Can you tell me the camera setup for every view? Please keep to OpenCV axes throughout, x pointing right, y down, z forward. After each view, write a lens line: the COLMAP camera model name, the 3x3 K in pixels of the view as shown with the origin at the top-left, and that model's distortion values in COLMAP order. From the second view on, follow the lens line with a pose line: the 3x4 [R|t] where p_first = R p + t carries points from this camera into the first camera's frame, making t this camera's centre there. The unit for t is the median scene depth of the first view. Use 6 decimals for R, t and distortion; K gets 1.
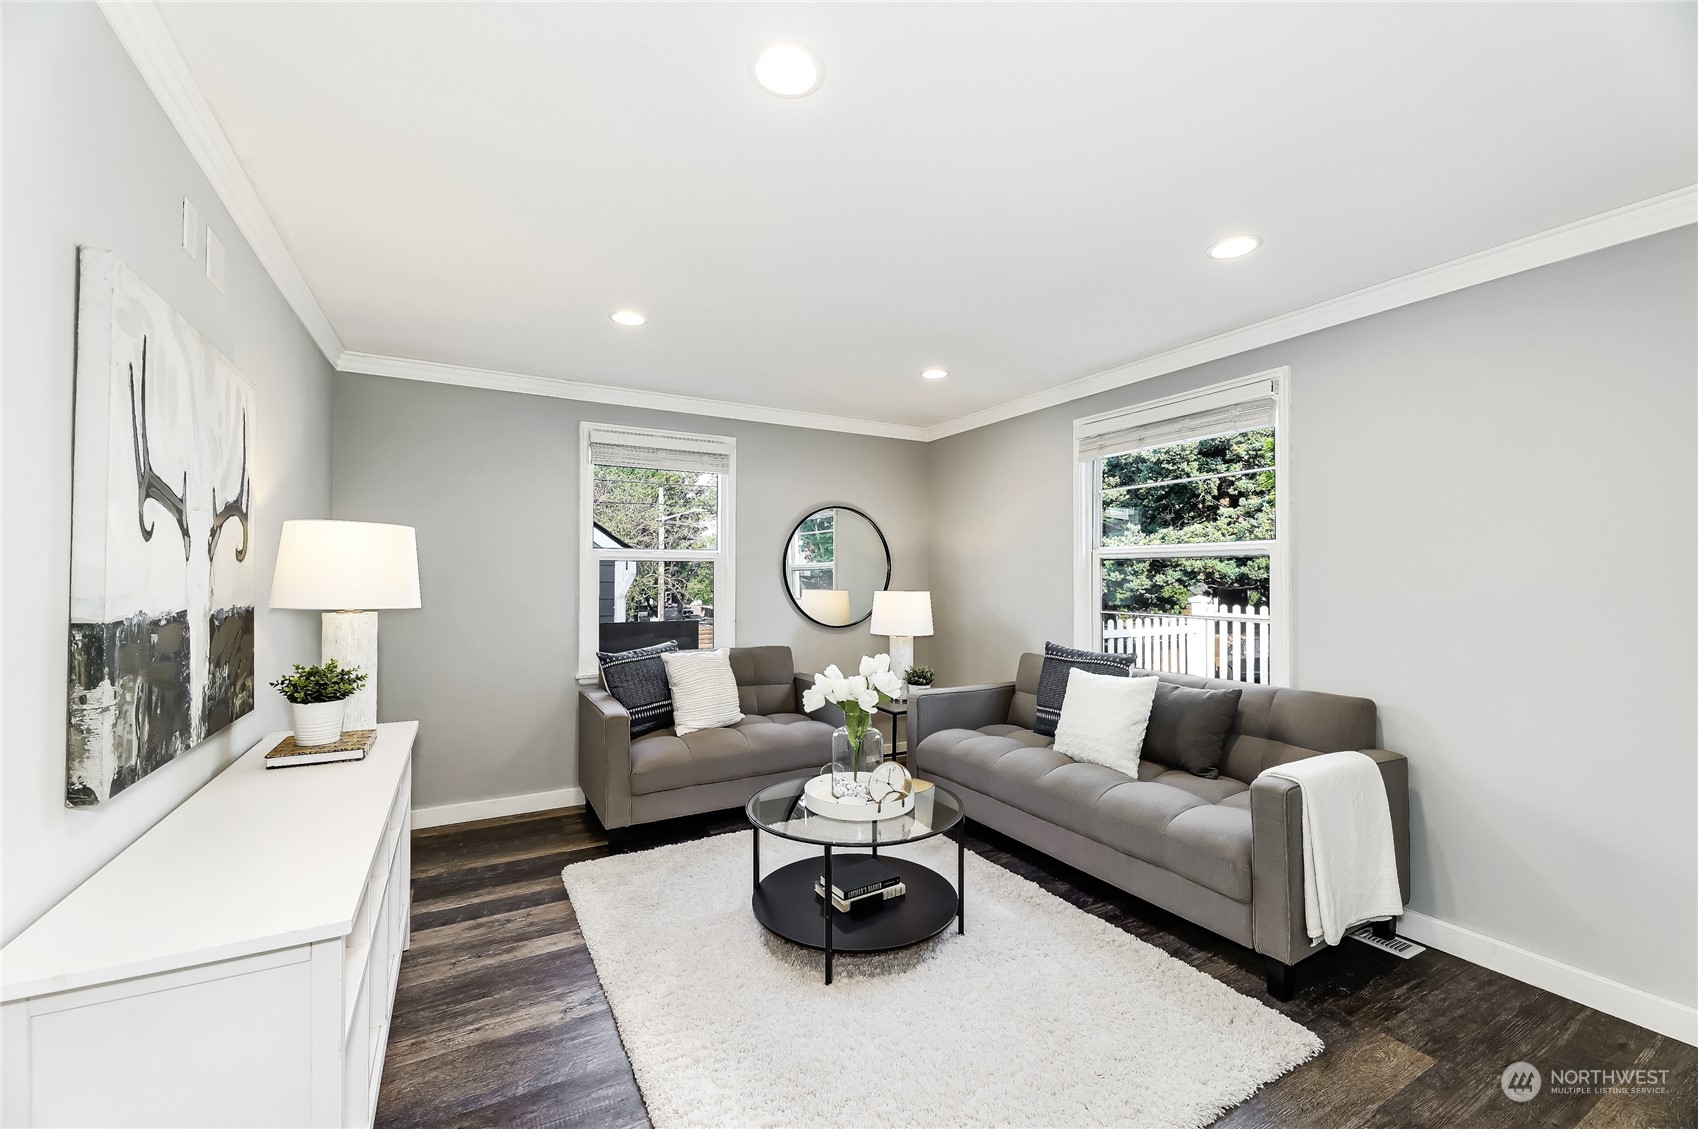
lens RADIAL K [[688.1, 0, 837.1], [0, 688.1, 570.2], [0, 0, 1]] dist [-0.004191, -0.000489]
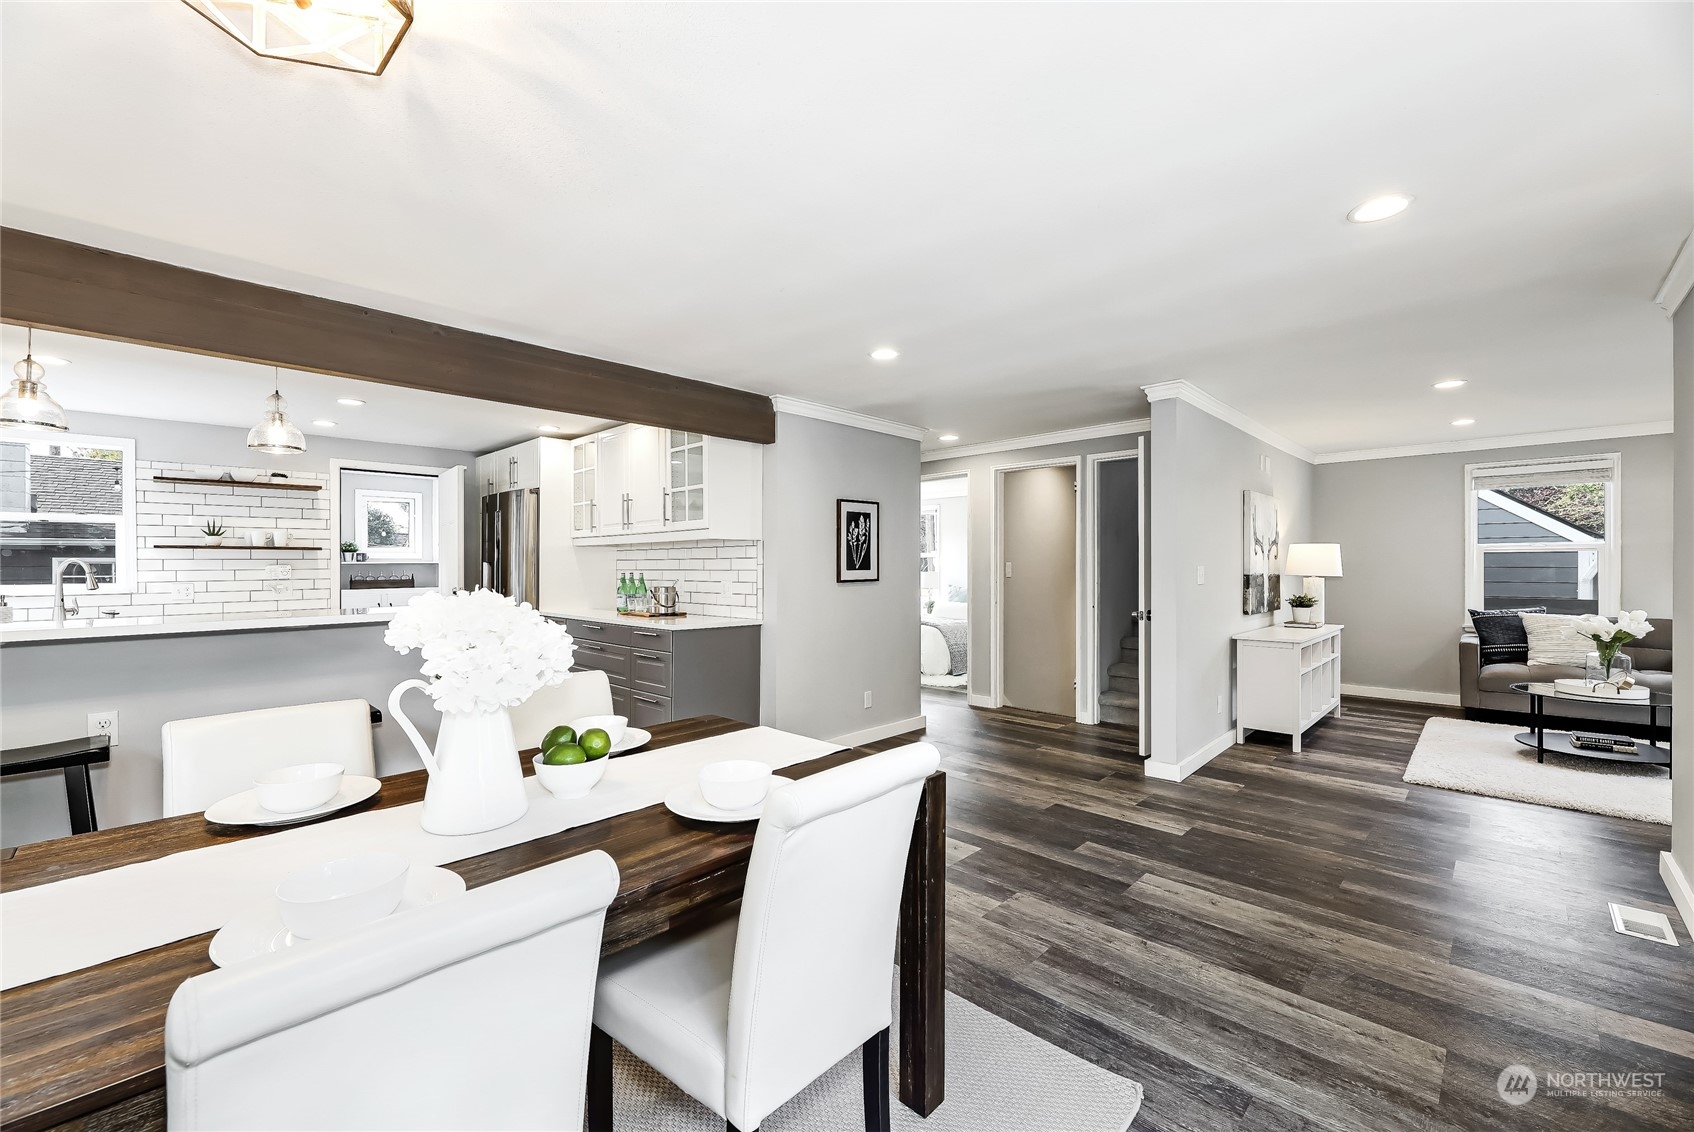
lens RADIAL K [[686.5, 0, 837.7], [0, 686.5, 564.0], [0, 0, 1]] dist [-0.004191, -0.000489]
pose [[0.294712, -0.002512, -0.955583, 1.393598], [0.012538, 0.999921, 0.001239, -0.017022], [0.955504, -0.012346, 0.294720, -1.673593]]
